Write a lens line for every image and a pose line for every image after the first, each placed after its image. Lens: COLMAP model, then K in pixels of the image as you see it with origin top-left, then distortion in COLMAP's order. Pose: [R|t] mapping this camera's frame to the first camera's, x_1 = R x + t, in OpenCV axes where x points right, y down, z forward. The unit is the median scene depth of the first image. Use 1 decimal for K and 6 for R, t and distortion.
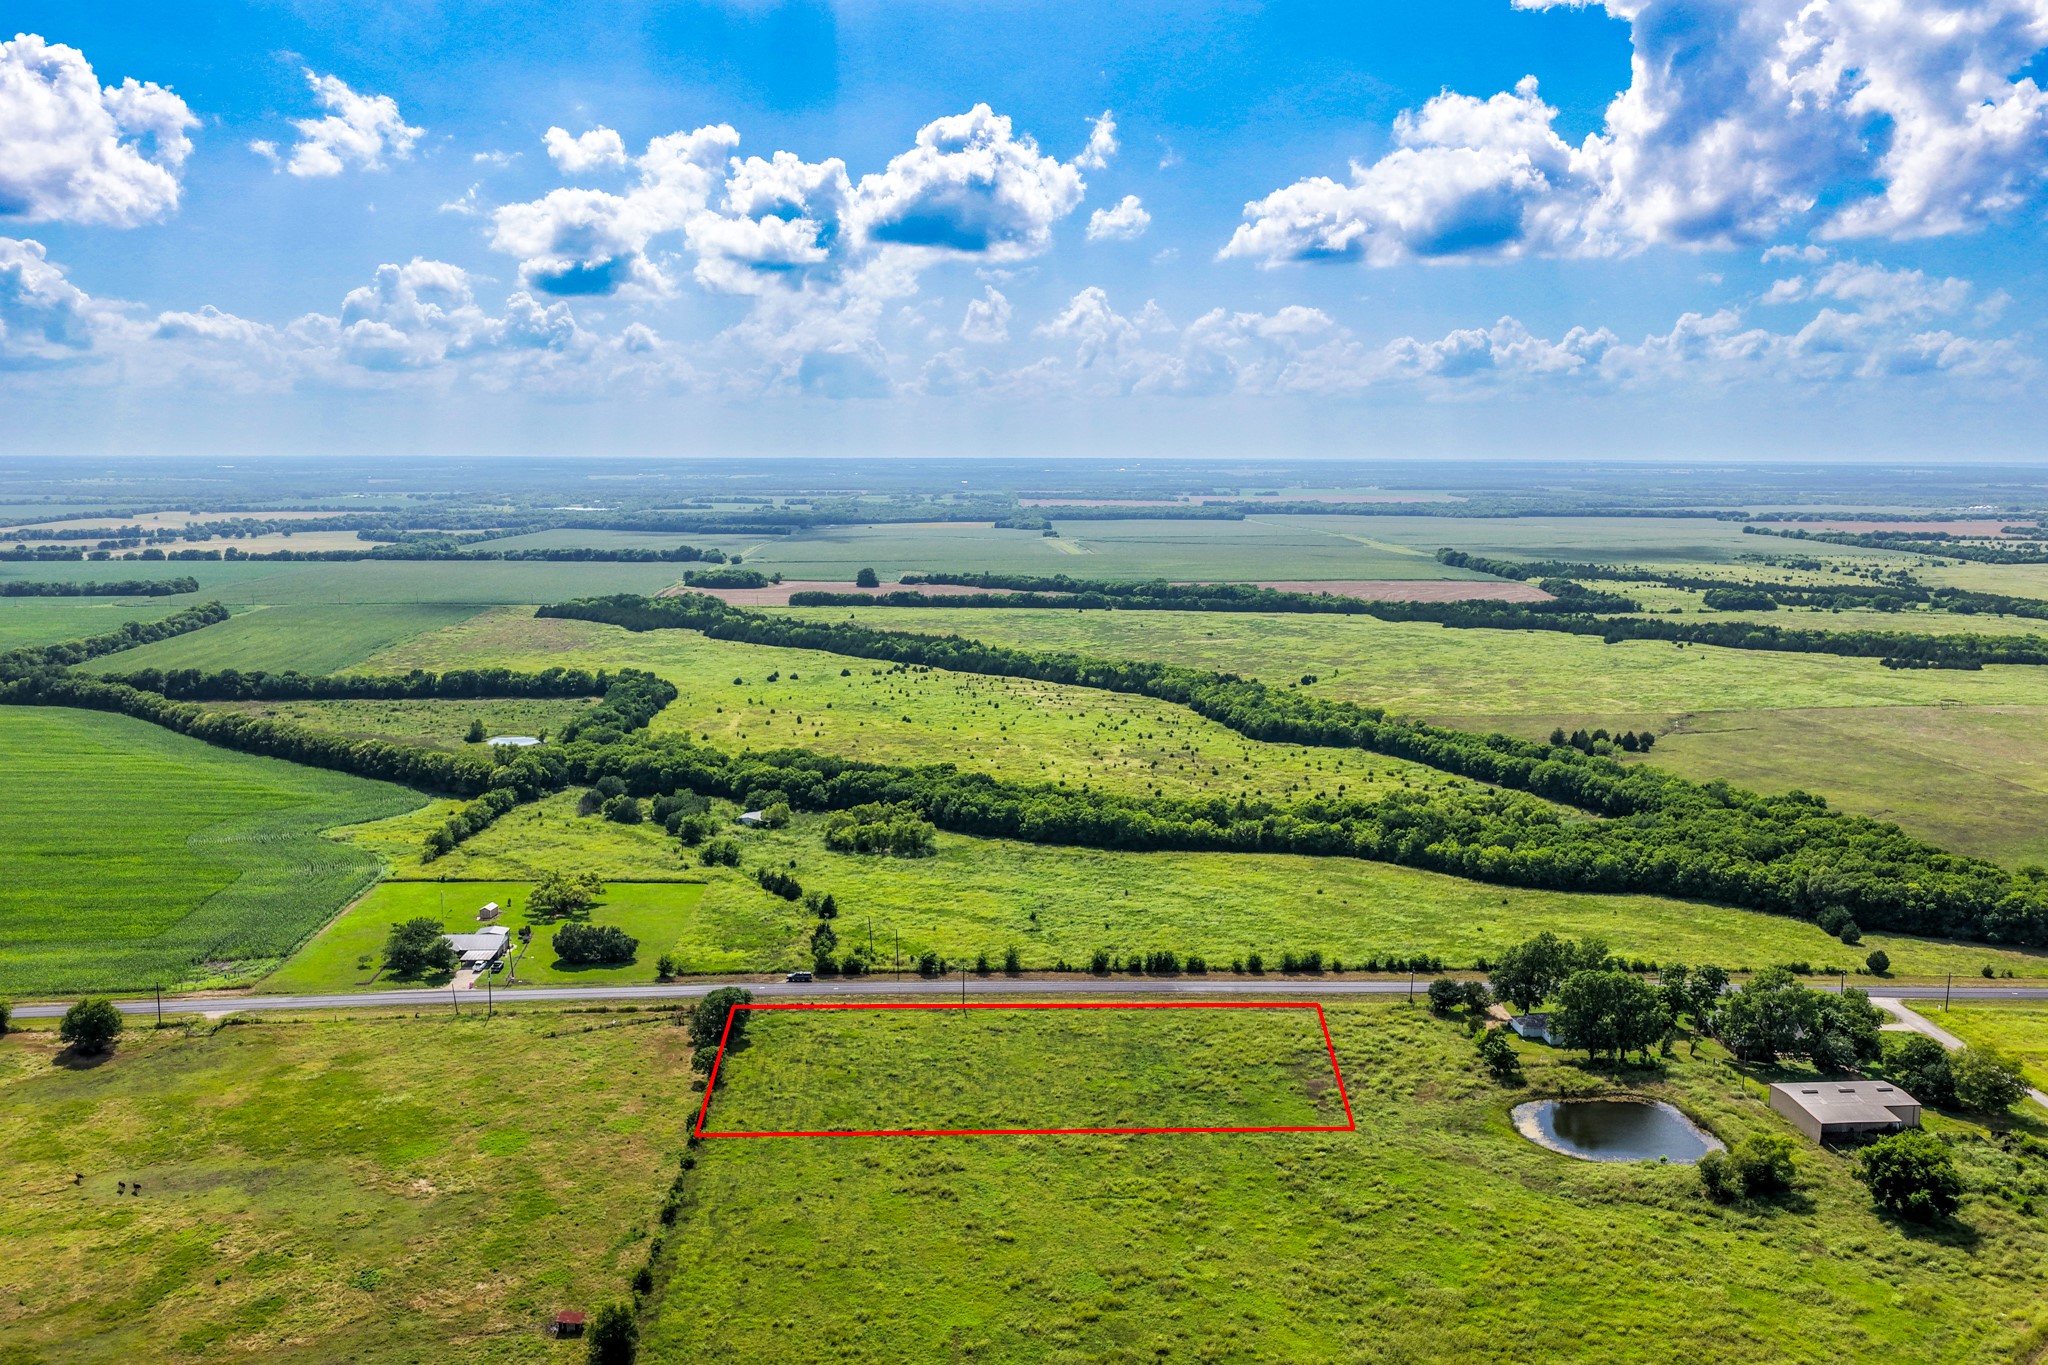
lens RADIAL K [[1727.4, 0, 1030.2], [0, 1727.4, 629.0], [0, 0, 1]] dist [-0.004630, 0.014908]
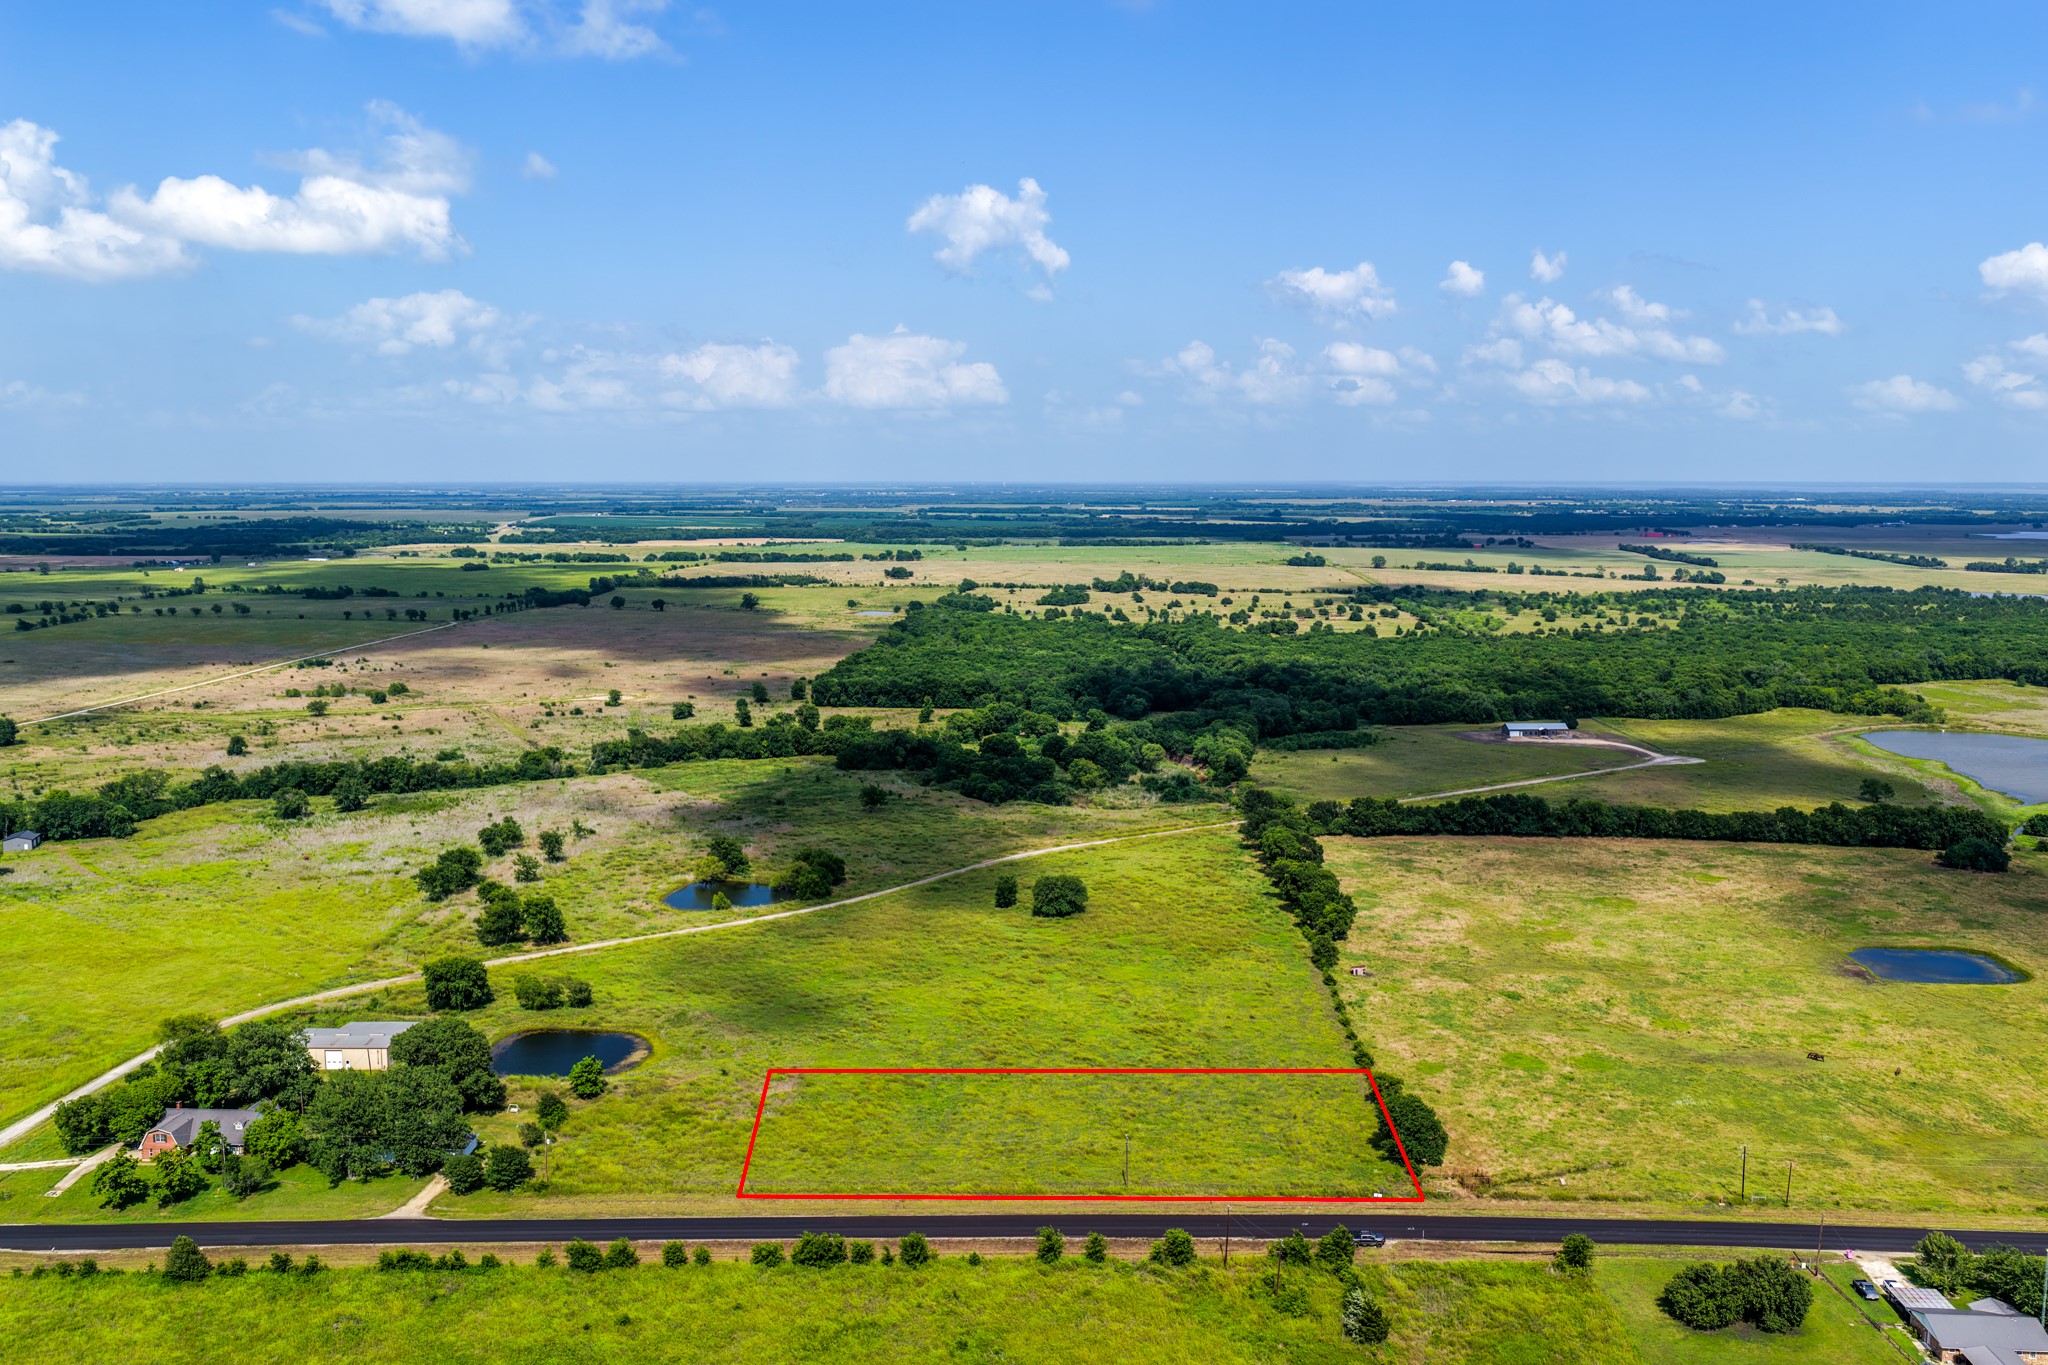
lens RADIAL K [[1717.4, 0, 1035.9], [0, 1717.4, 734.3], [0, 0, 1]] dist [-0.000888, 0.009415]
pose [[-0.994811, -0.019476, 0.099861, -0.055399], [0.006275, 0.967895, 0.251275, -0.134139], [-0.101549, 0.250598, -0.962751, 1.328418]]
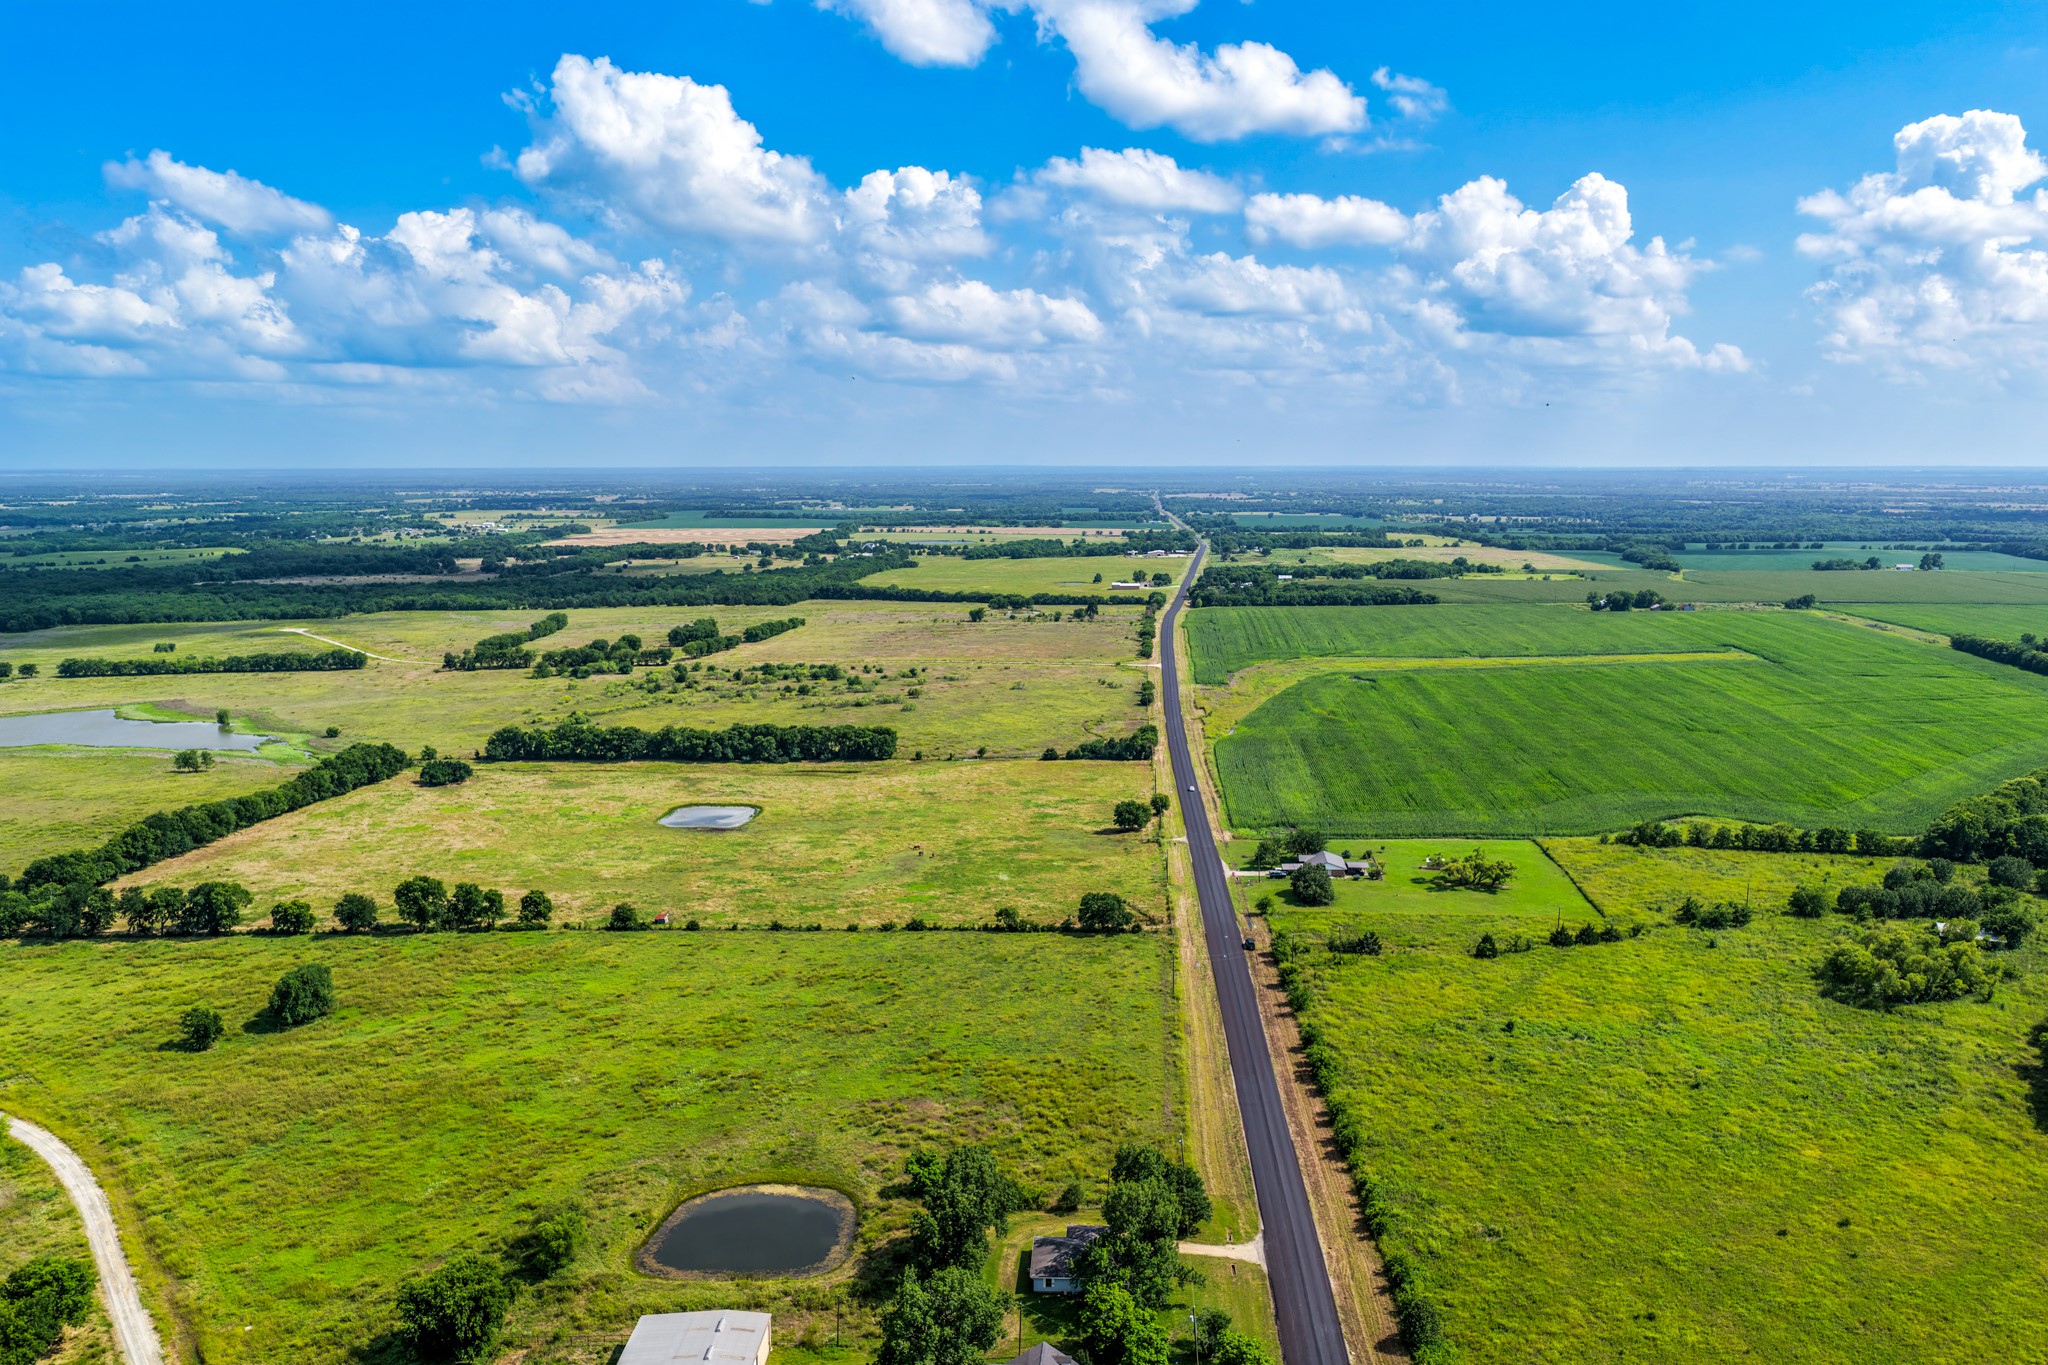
lens RADIAL K [[1709.5, 0, 1049.8], [0, 1709.5, 679.2], [0, 0, 1]] dist [-0.015022, 0.043981]
pose [[-0.112180, 0.124832, -0.985816, 0.749345], [-0.101568, 0.985441, 0.136342, -0.077404], [0.988483, 0.115422, -0.097868, 0.789710]]
